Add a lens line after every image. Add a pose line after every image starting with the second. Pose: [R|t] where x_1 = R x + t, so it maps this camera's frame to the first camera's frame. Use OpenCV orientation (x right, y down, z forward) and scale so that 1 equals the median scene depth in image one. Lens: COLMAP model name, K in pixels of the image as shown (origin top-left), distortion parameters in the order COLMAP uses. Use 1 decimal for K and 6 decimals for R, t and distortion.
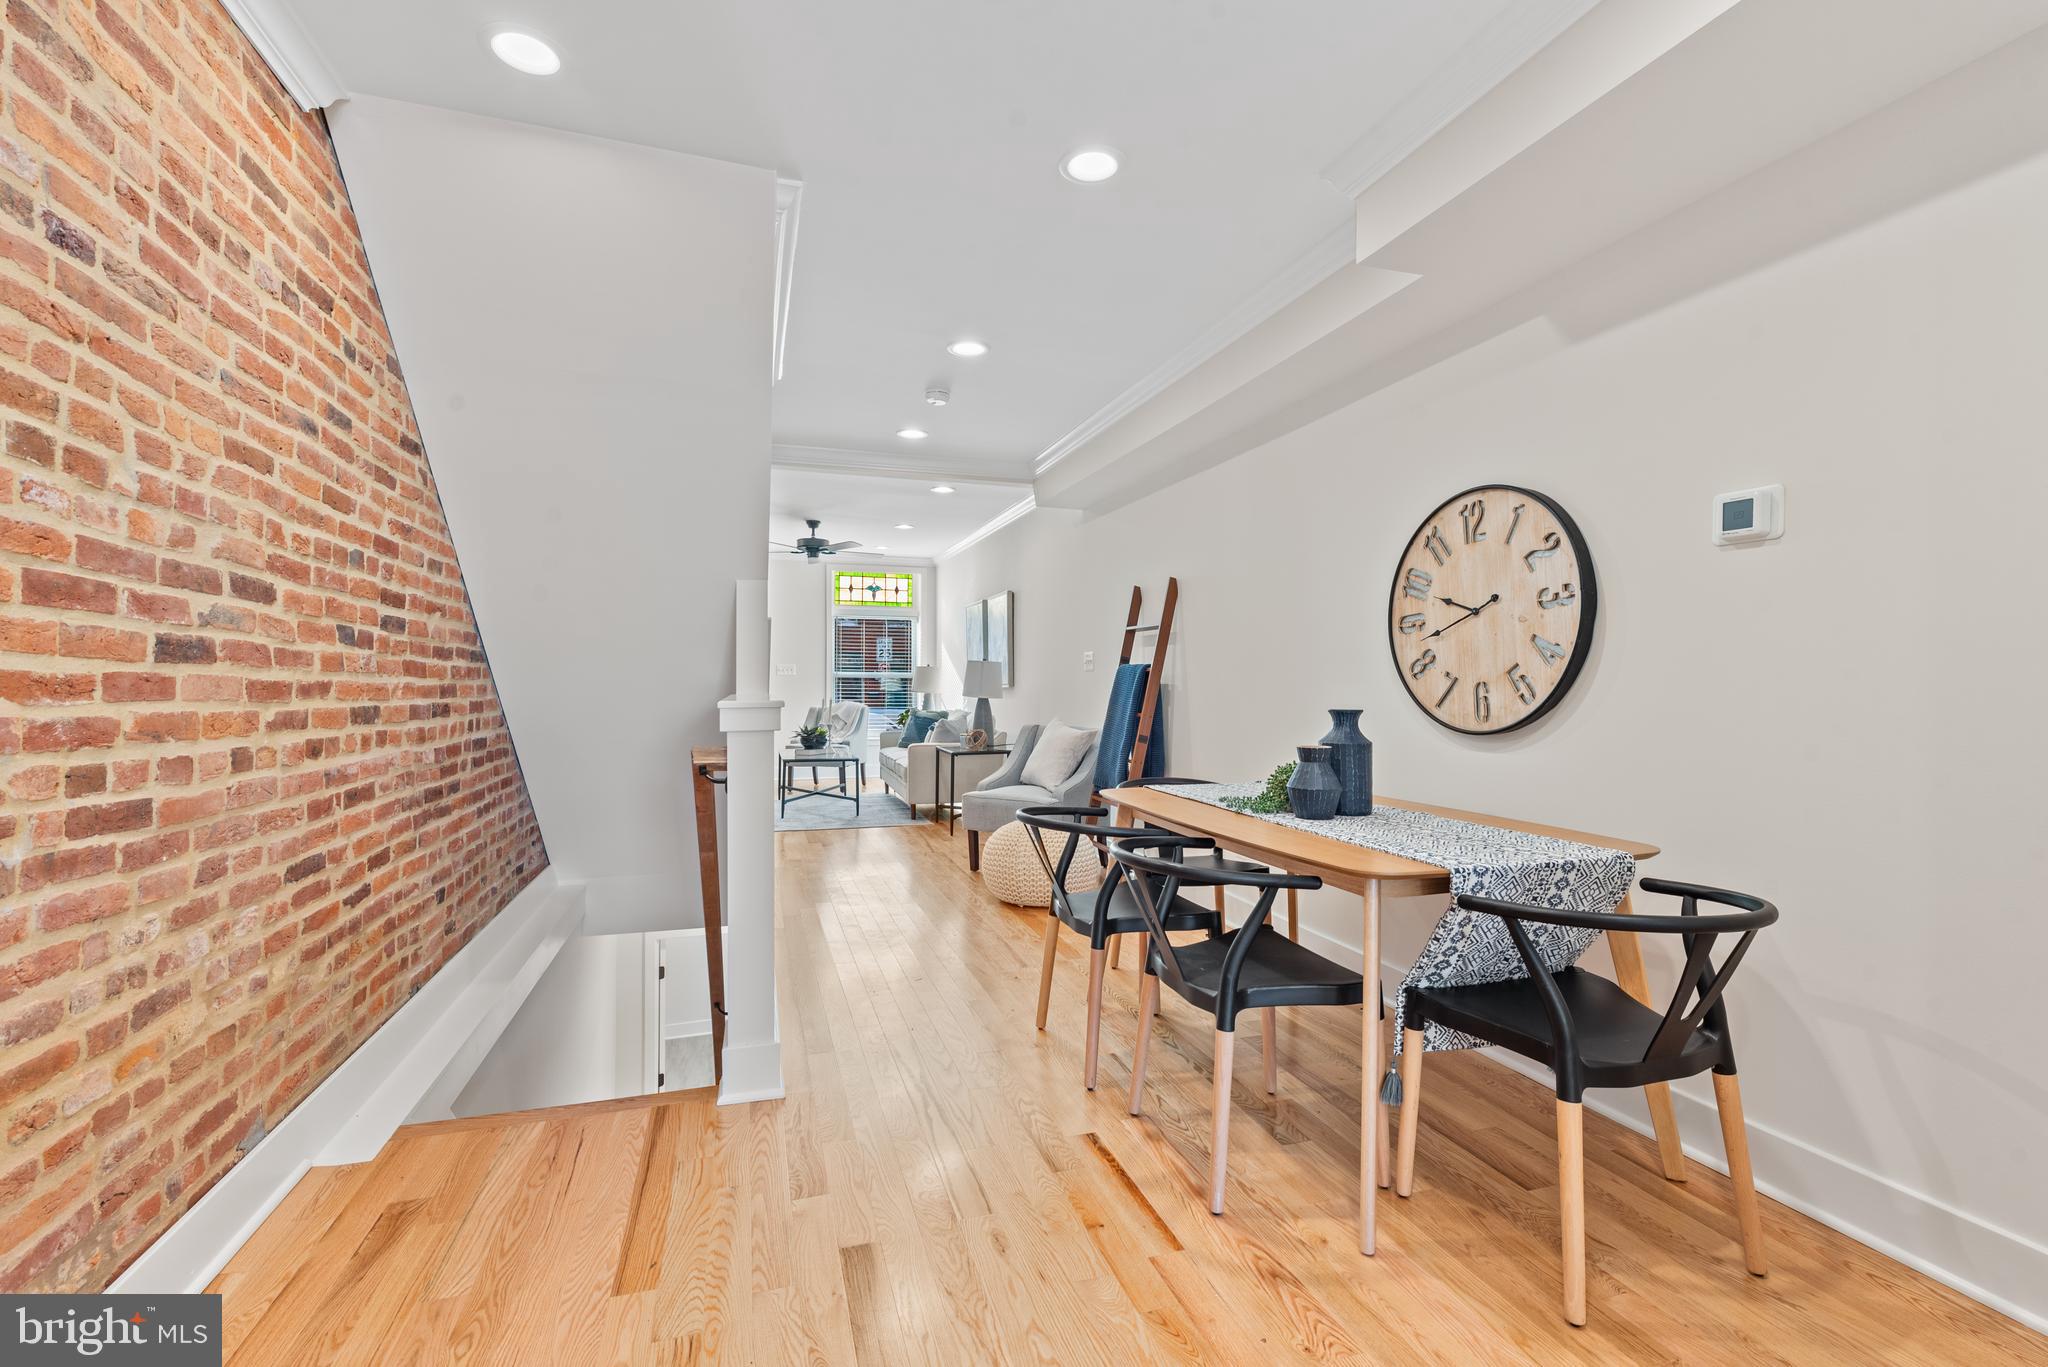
lens RADIAL K [[908.7, 0, 1024.0], [0, 908.7, 683.5], [0, 0, 1]] dist [0.029256, -0.015191]
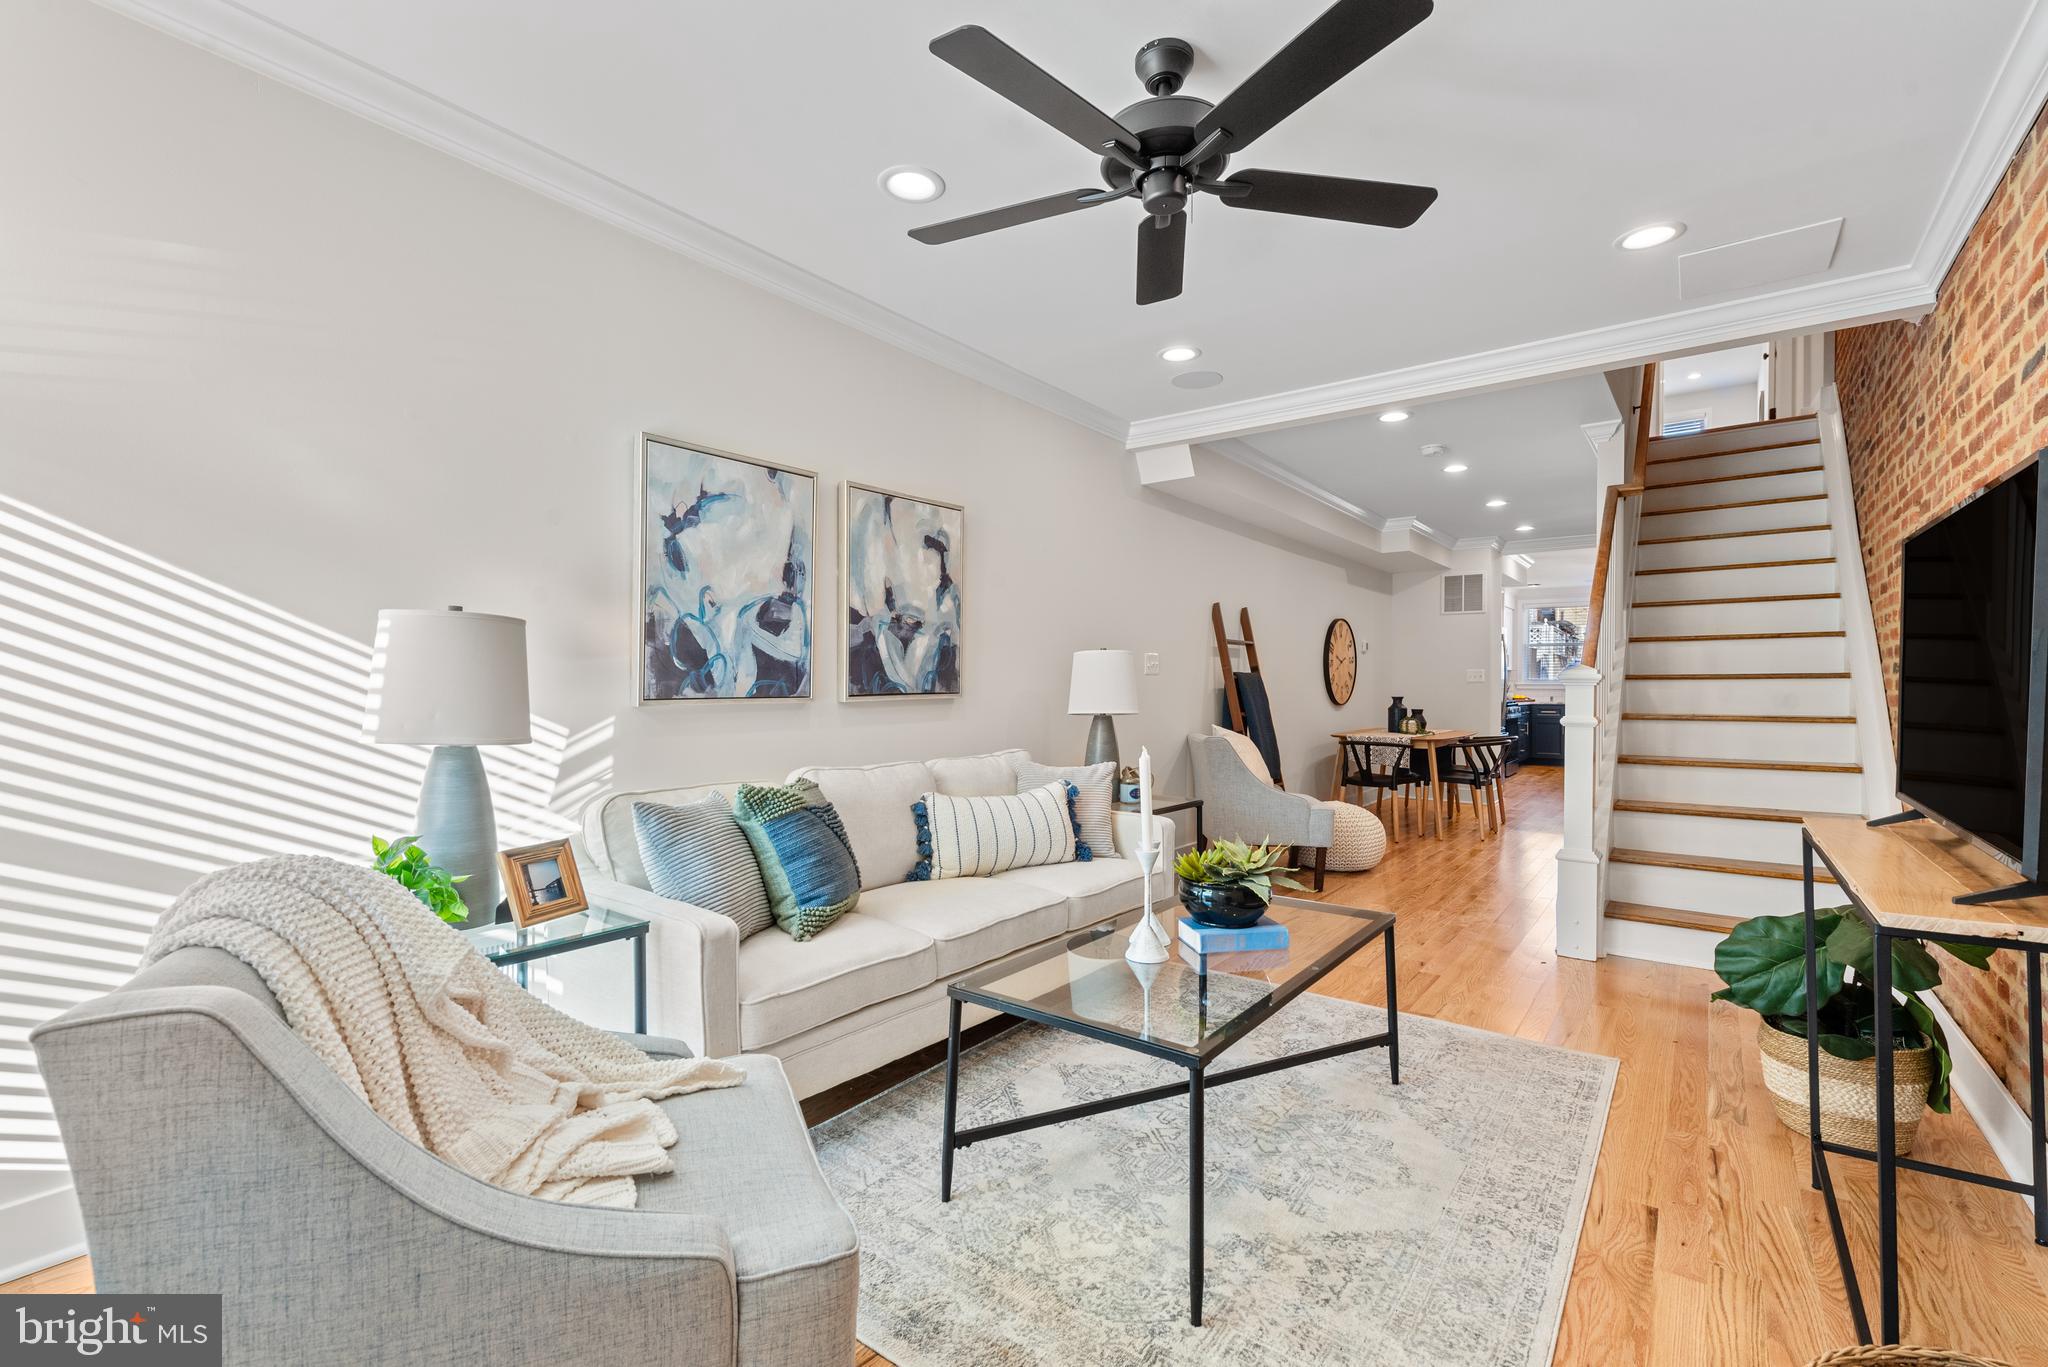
lens RADIAL K [[908.7, 0, 1024.0], [0, 908.7, 683.5], [0, 0, 1]] dist [0.029256, -0.015191]
pose [[-0.589508, -0.006622, 0.807735, -1.246999], [-0.006284, 0.999974, 0.003612, -0.016955], [-0.807738, -0.002947, -0.589534, 3.563501]]
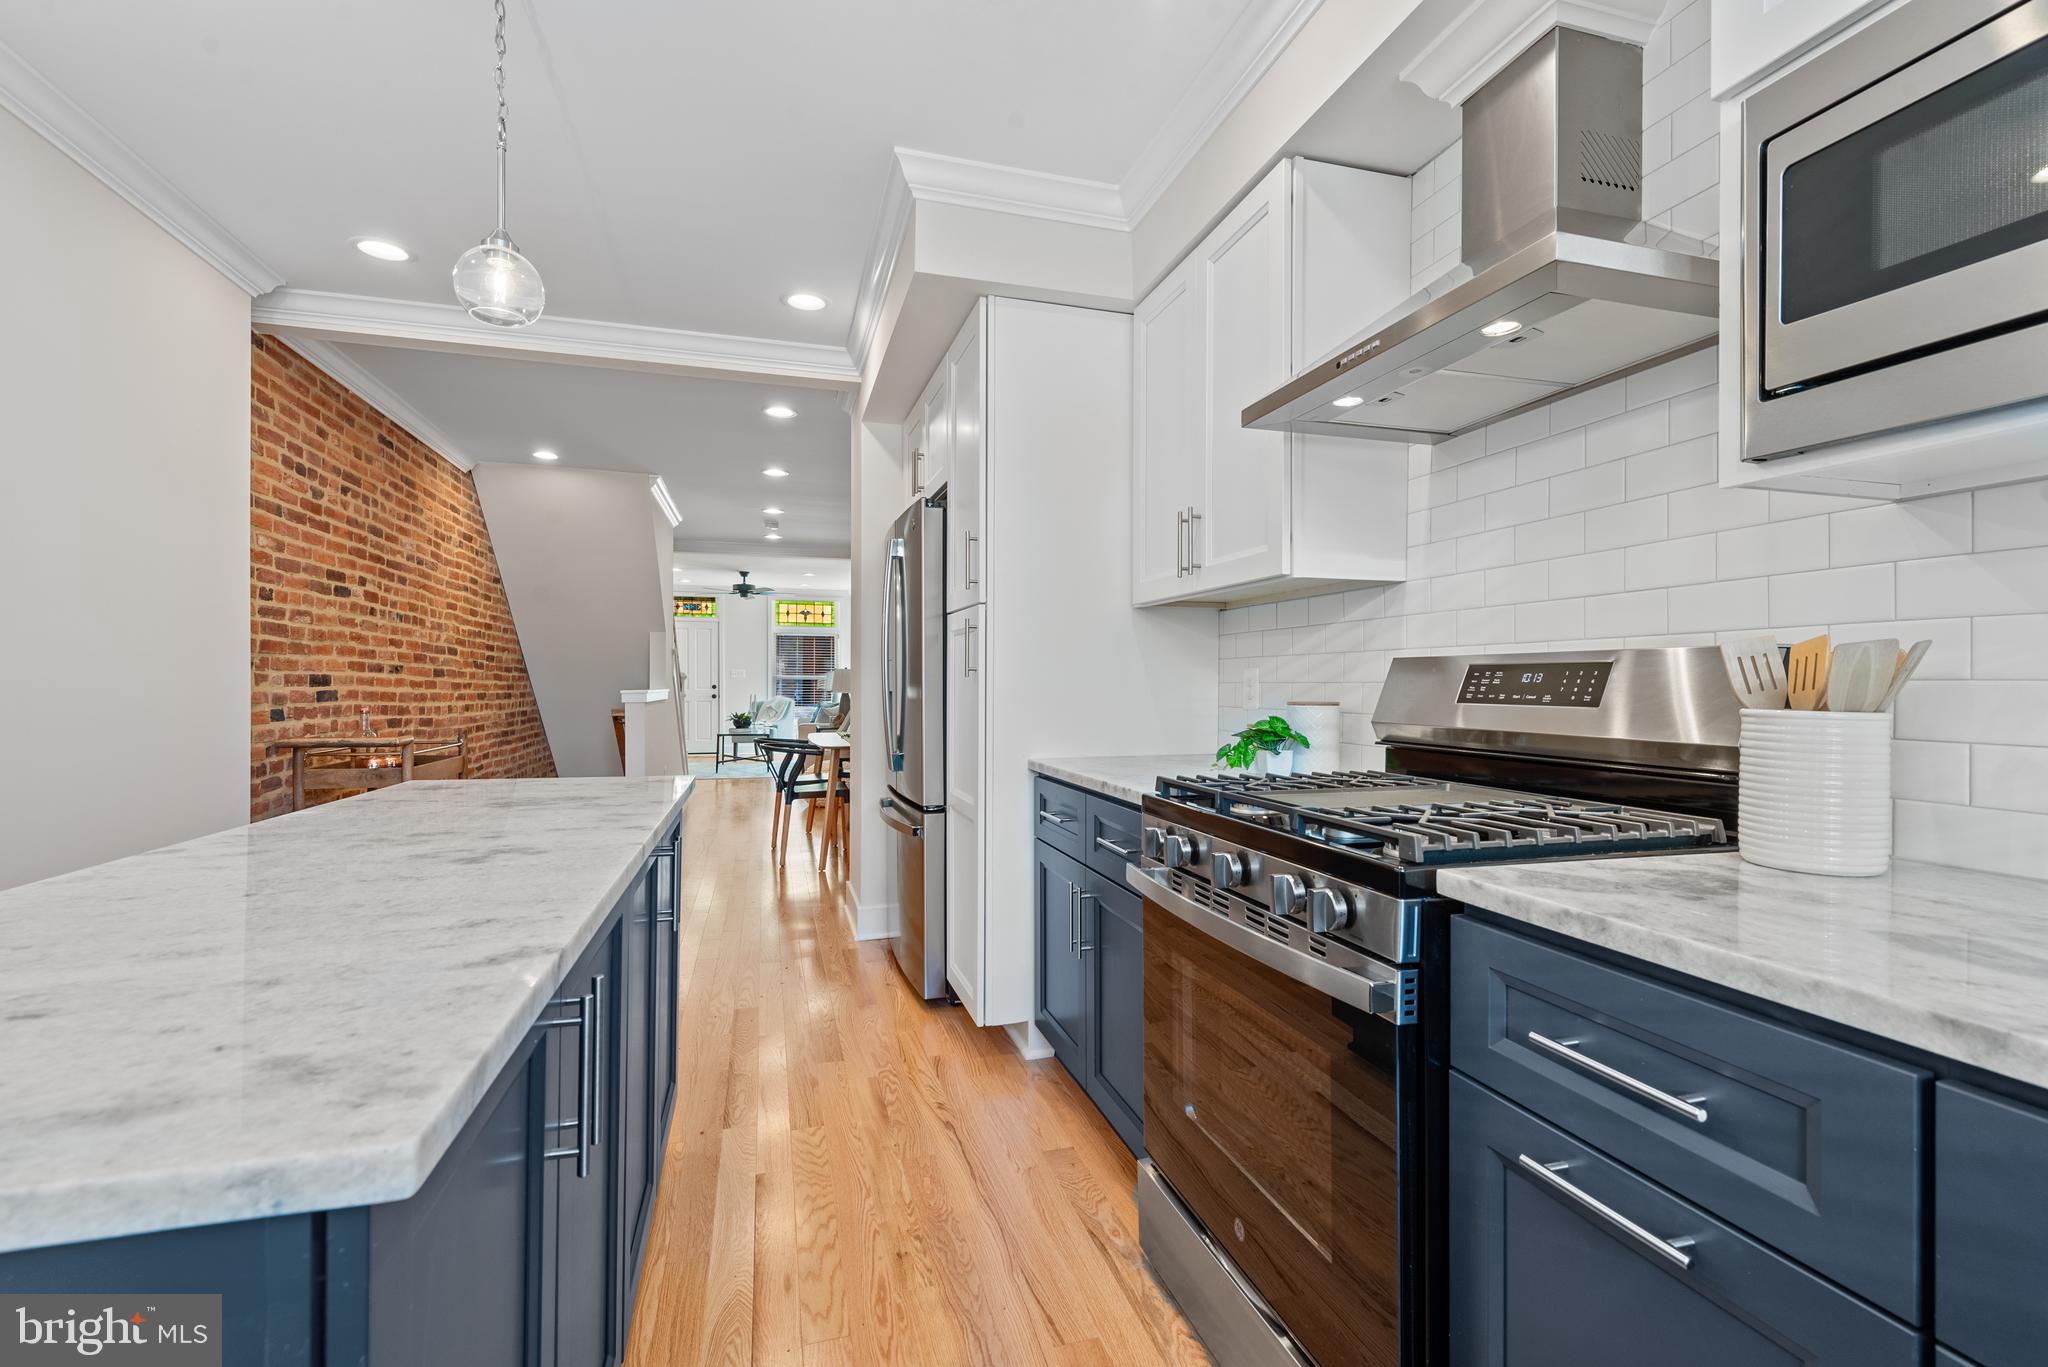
lens RADIAL K [[908.7, 0, 1024.0], [0, 908.7, 683.5], [0, 0, 1]] dist [0.029256, -0.015191]
pose [[0.999774, -0.000476, -0.021249, 0.742060], [0.000462, 1.000000, -0.000638, 0.001988], [0.021249, 0.000628, 0.999774, -1.338660]]
